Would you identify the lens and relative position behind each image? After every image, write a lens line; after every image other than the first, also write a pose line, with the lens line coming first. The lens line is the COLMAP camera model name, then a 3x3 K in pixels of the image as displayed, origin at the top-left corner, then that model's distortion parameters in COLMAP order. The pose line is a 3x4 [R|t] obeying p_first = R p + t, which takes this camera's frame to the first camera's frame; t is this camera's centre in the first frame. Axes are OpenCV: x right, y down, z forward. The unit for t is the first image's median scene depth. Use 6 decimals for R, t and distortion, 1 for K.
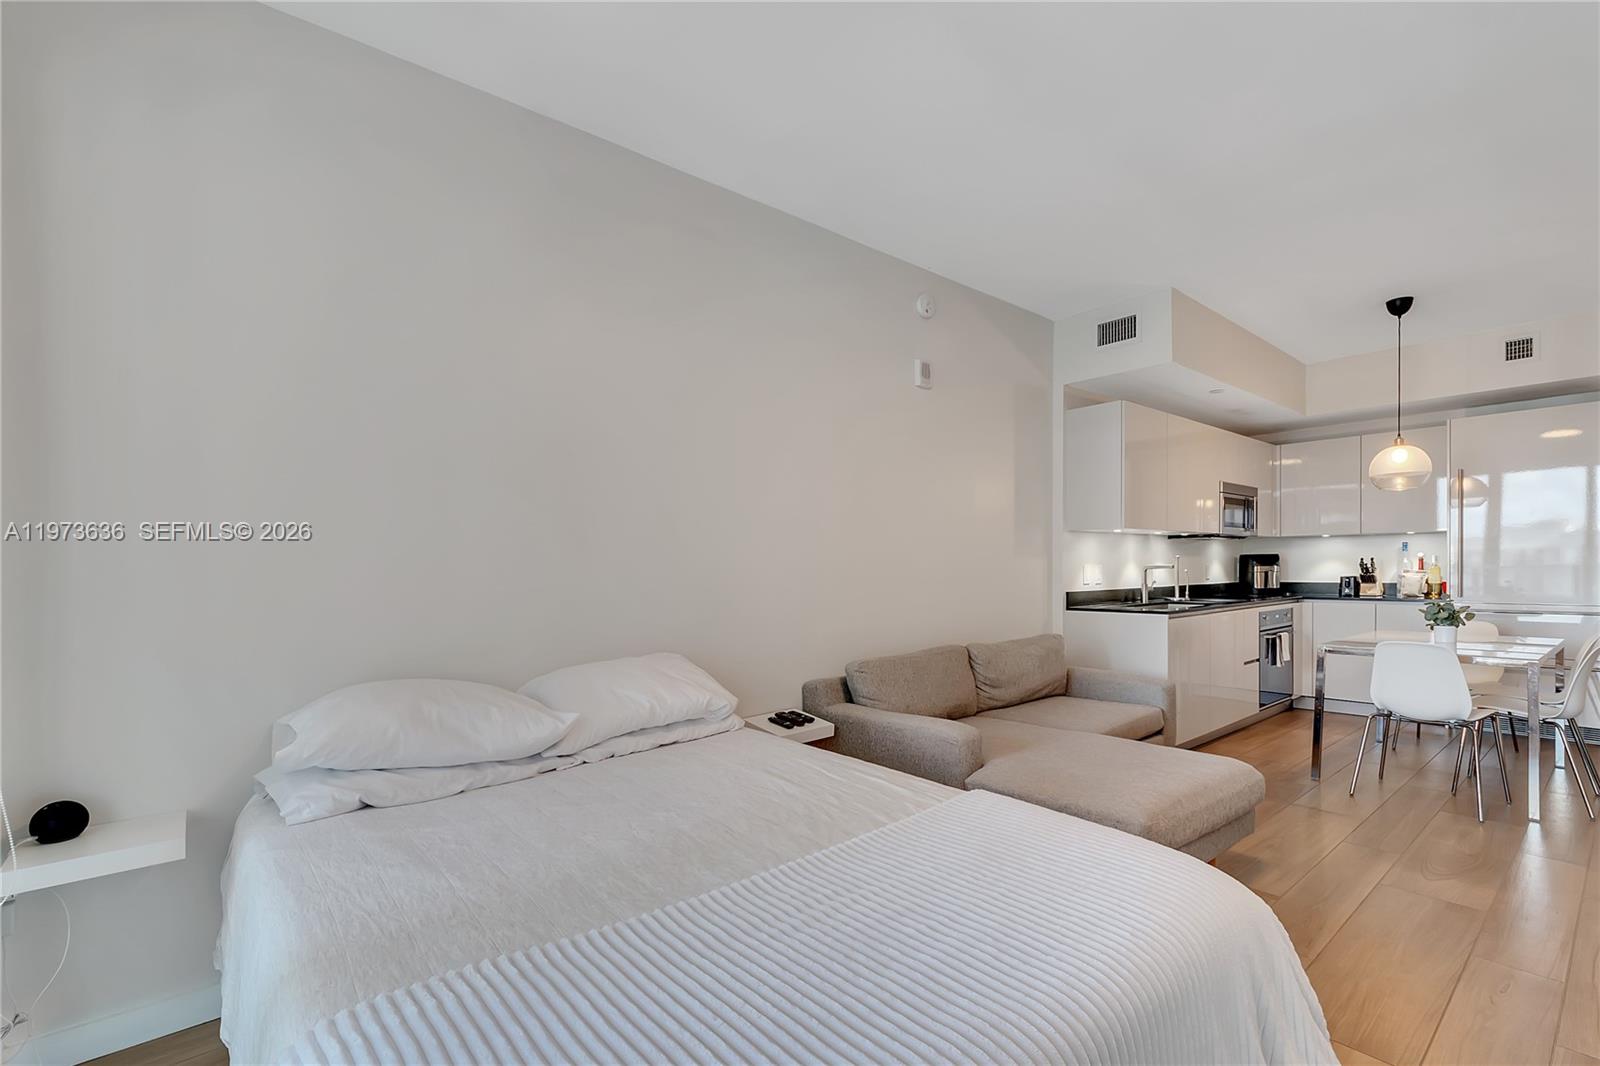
lens RADIAL K [[725.3, 0, 794.2], [0, 725.3, 550.2], [0, 0, 1]] dist [0.000141, 0.000857]
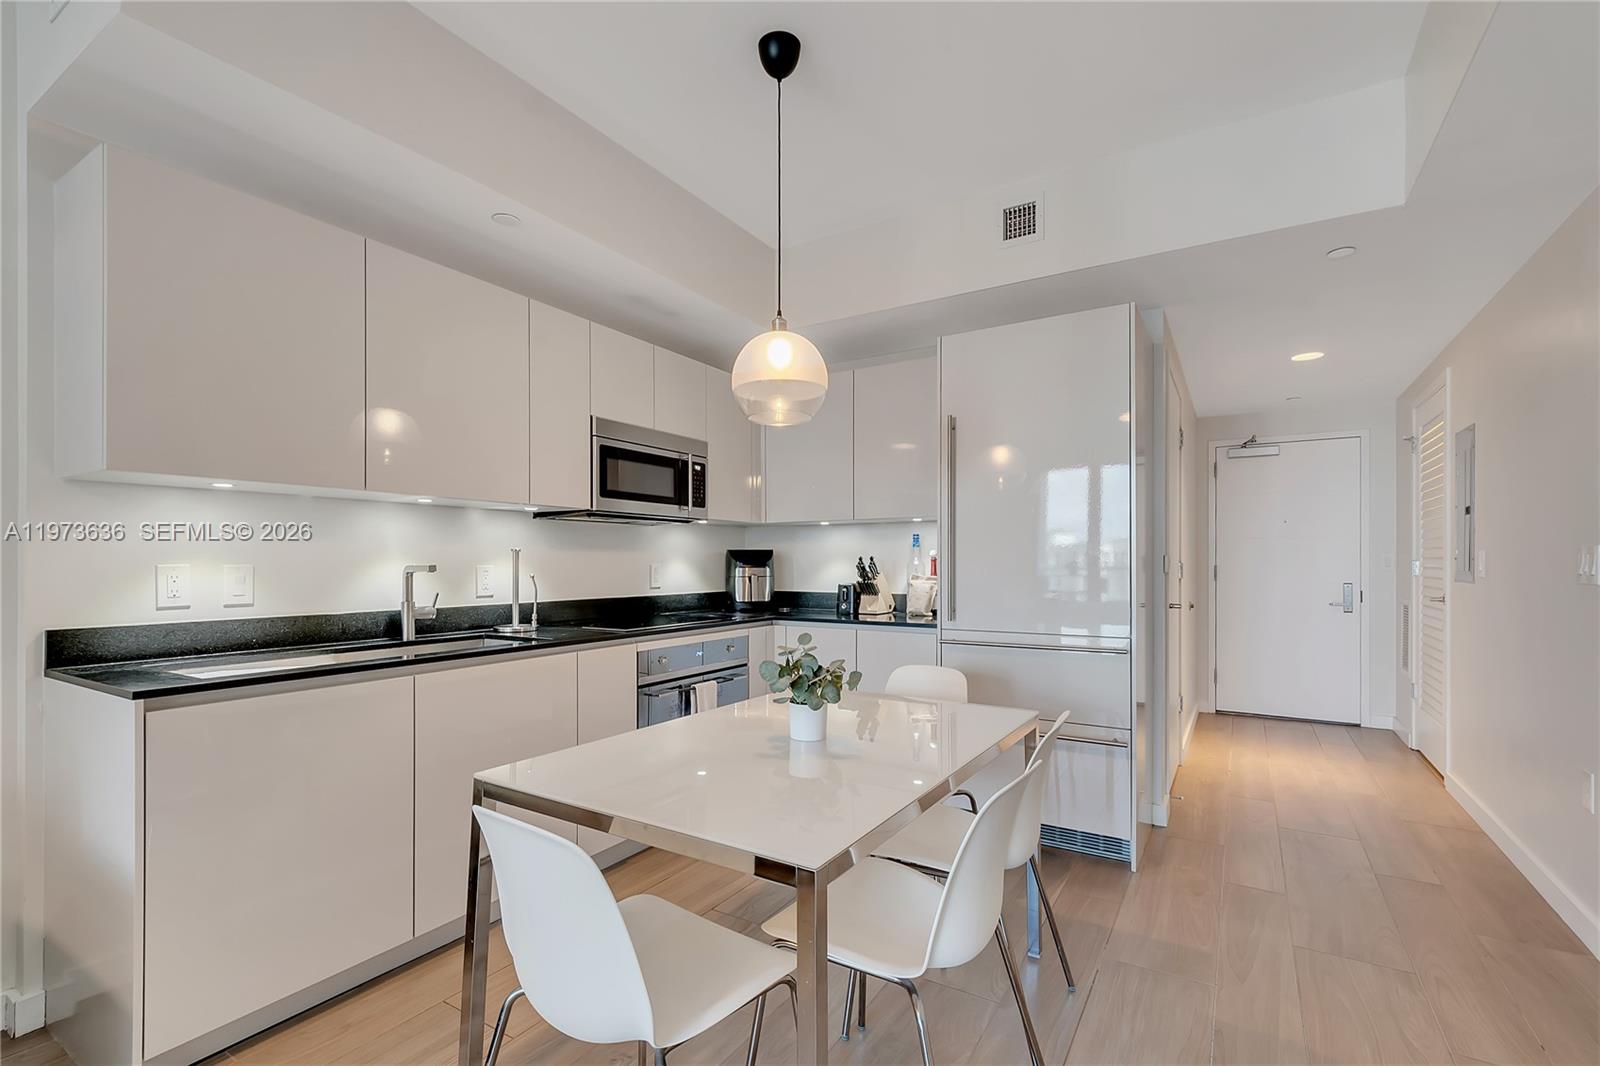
lens RADIAL K [[725.3, 0, 803.0], [0, 725.3, 543.3], [0, 0, 1]] dist [0.000141, 0.000857]
pose [[0.949307, 0.017508, 0.313862, 0.533004], [-0.016423, 0.999847, -0.006102, 0.003351], [-0.313921, 0.000638, 0.949449, 0.396827]]
